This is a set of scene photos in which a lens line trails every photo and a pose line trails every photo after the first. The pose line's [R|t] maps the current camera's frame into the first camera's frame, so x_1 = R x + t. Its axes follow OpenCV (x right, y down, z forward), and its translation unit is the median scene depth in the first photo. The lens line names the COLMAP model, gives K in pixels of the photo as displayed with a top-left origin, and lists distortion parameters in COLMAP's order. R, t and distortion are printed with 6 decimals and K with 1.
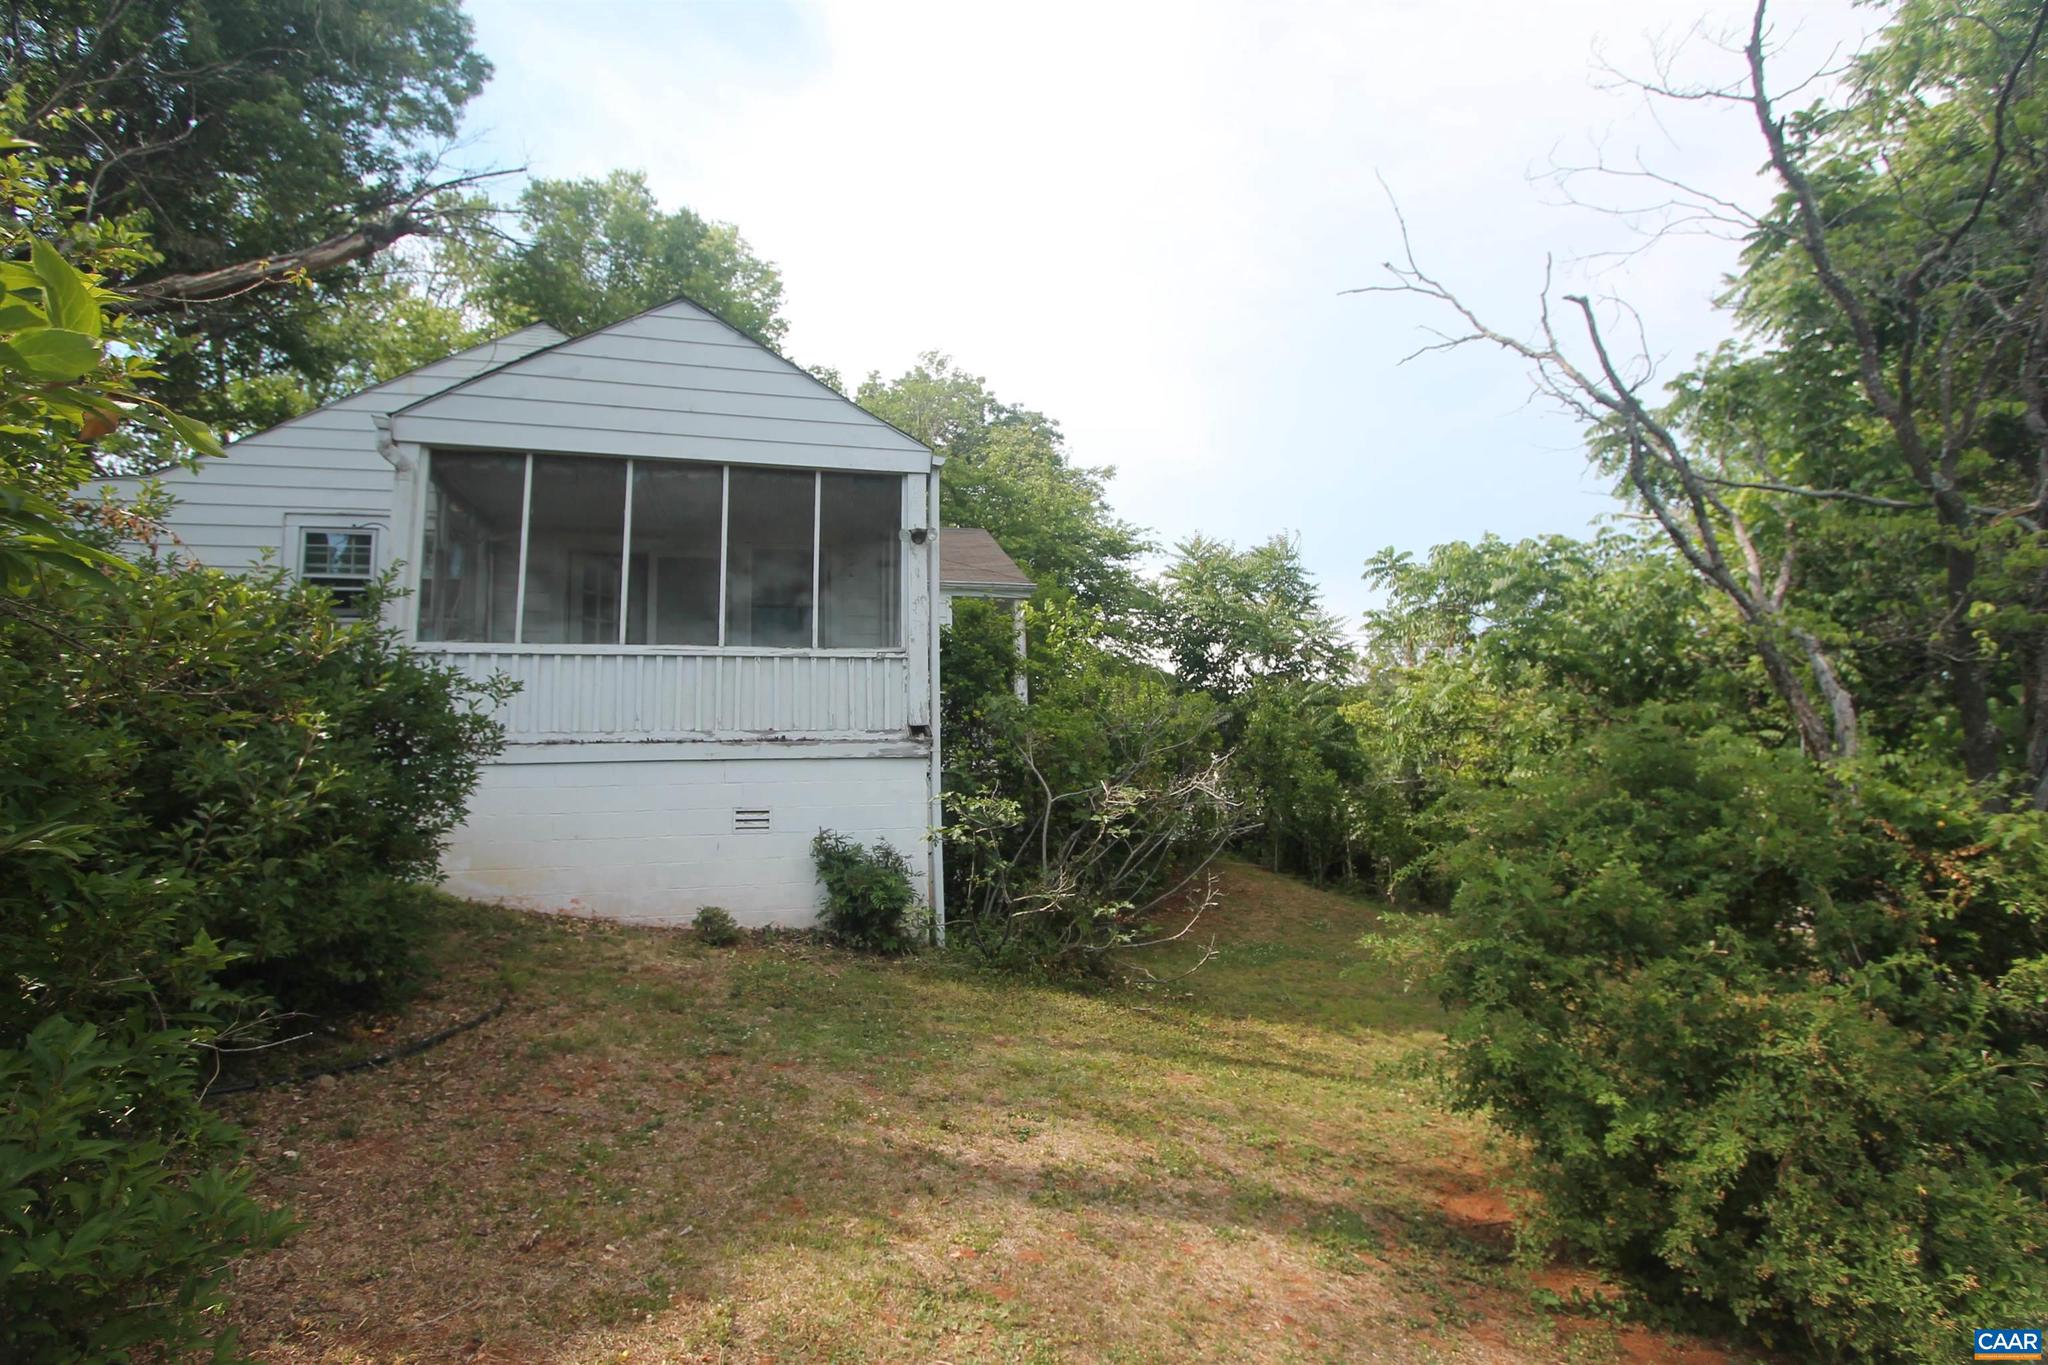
lens RADIAL K [[956.7, 0, 1029.3], [0, 956.7, 675.7], [0, 0, 1]] dist [-0.016165, 0.000658]
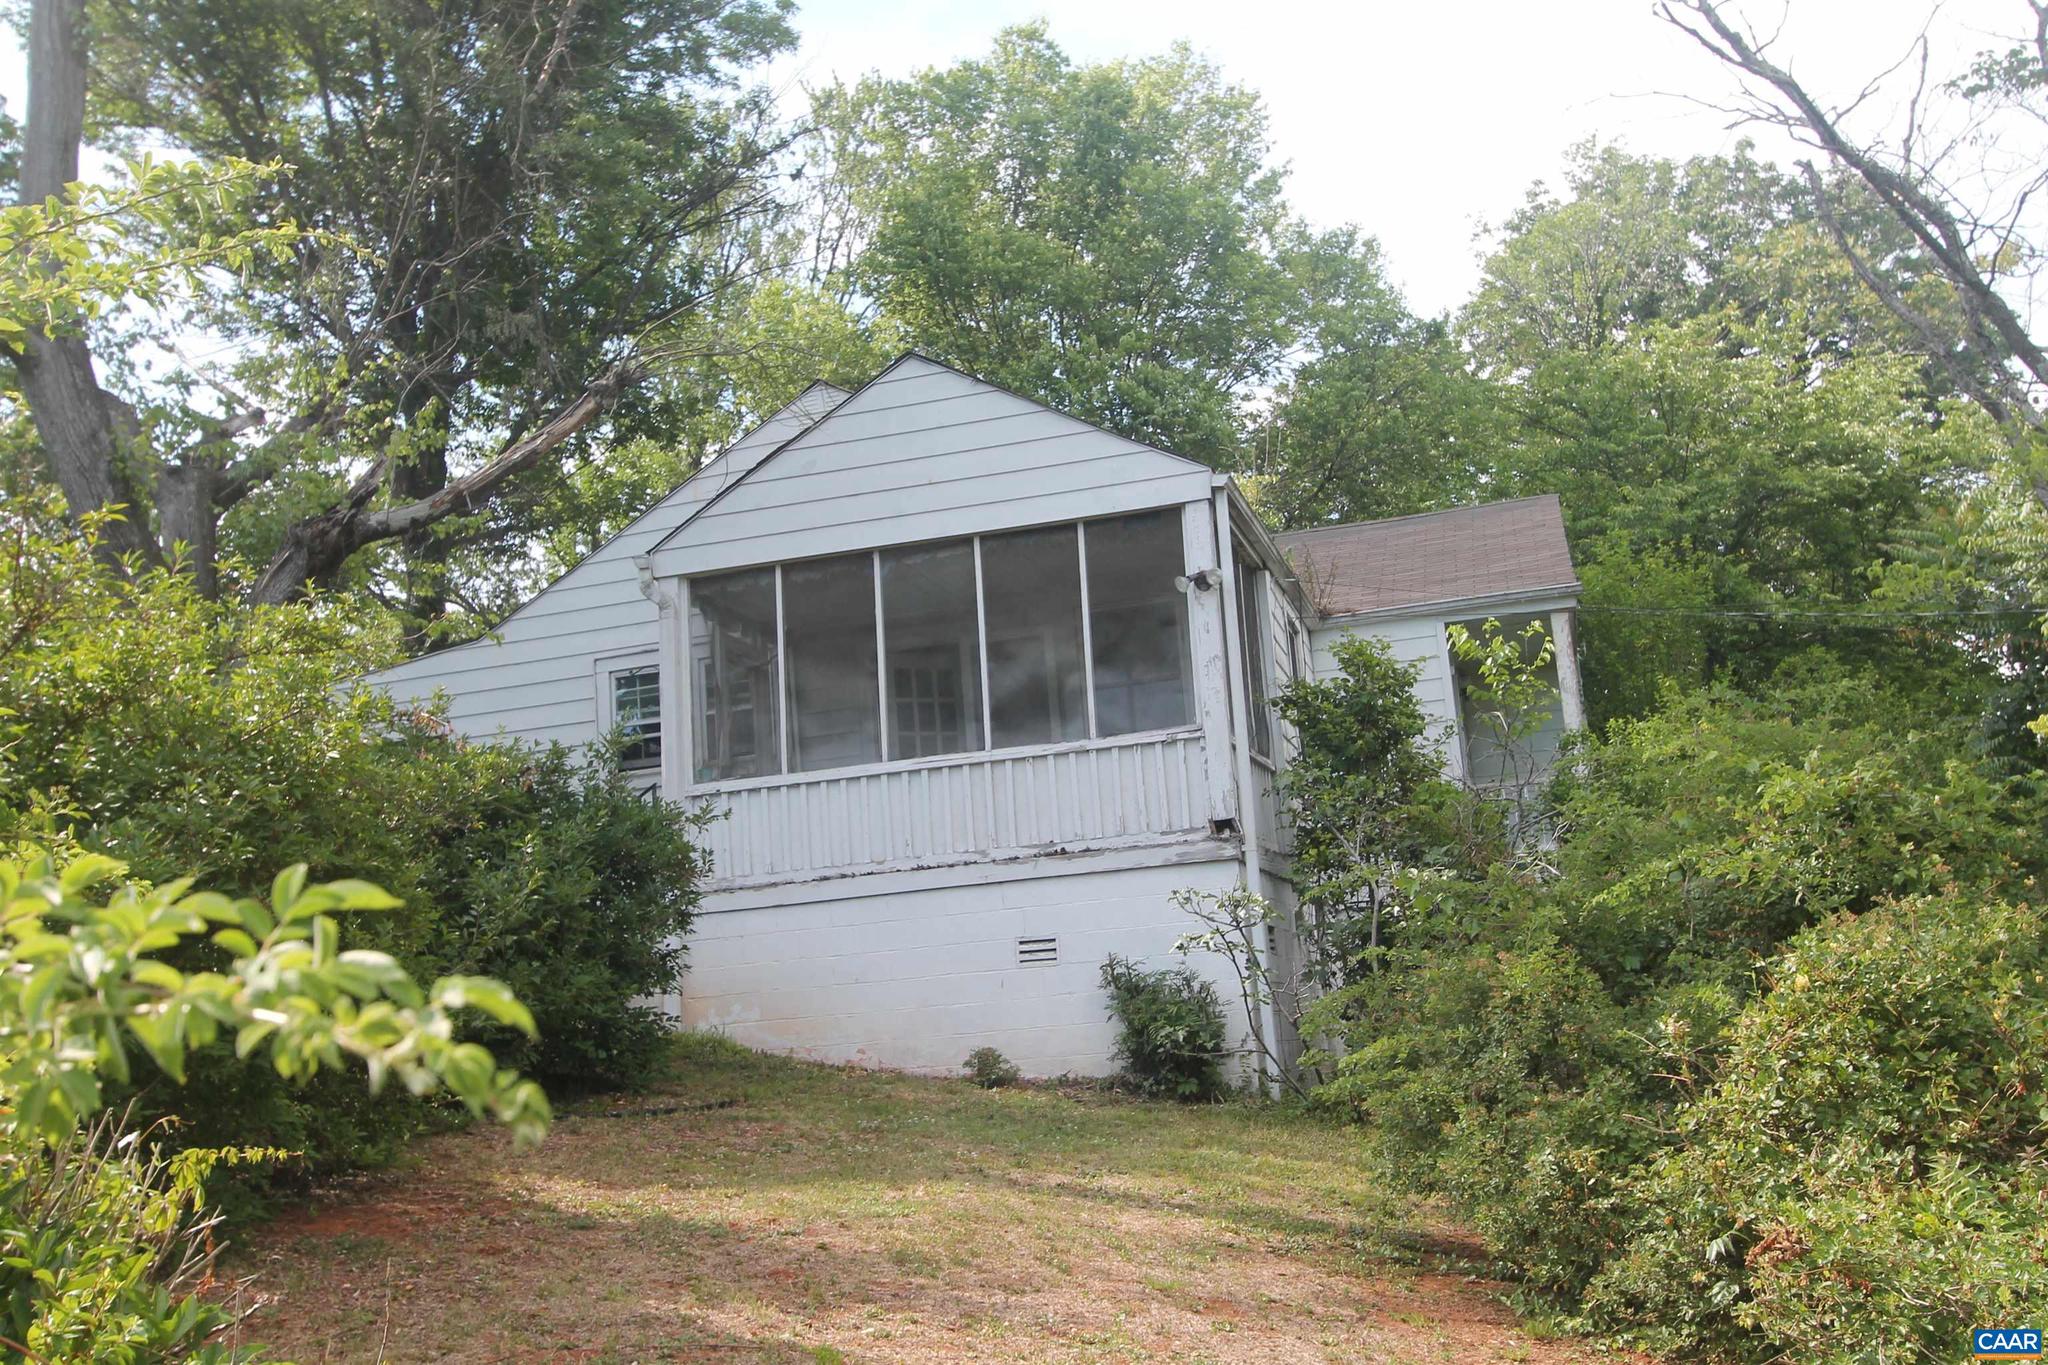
lens RADIAL K [[1989.7, 0, 1030.6], [0, 1989.7, 679.1], [0, 0, 1]] dist [0.006060, 0.013430]
pose [[0.861920, -0.137148, -0.488144, 0.578216], [0.112124, 0.990445, -0.080295, 0.052757], [0.494492, 0.014475, 0.869062, -0.515646]]
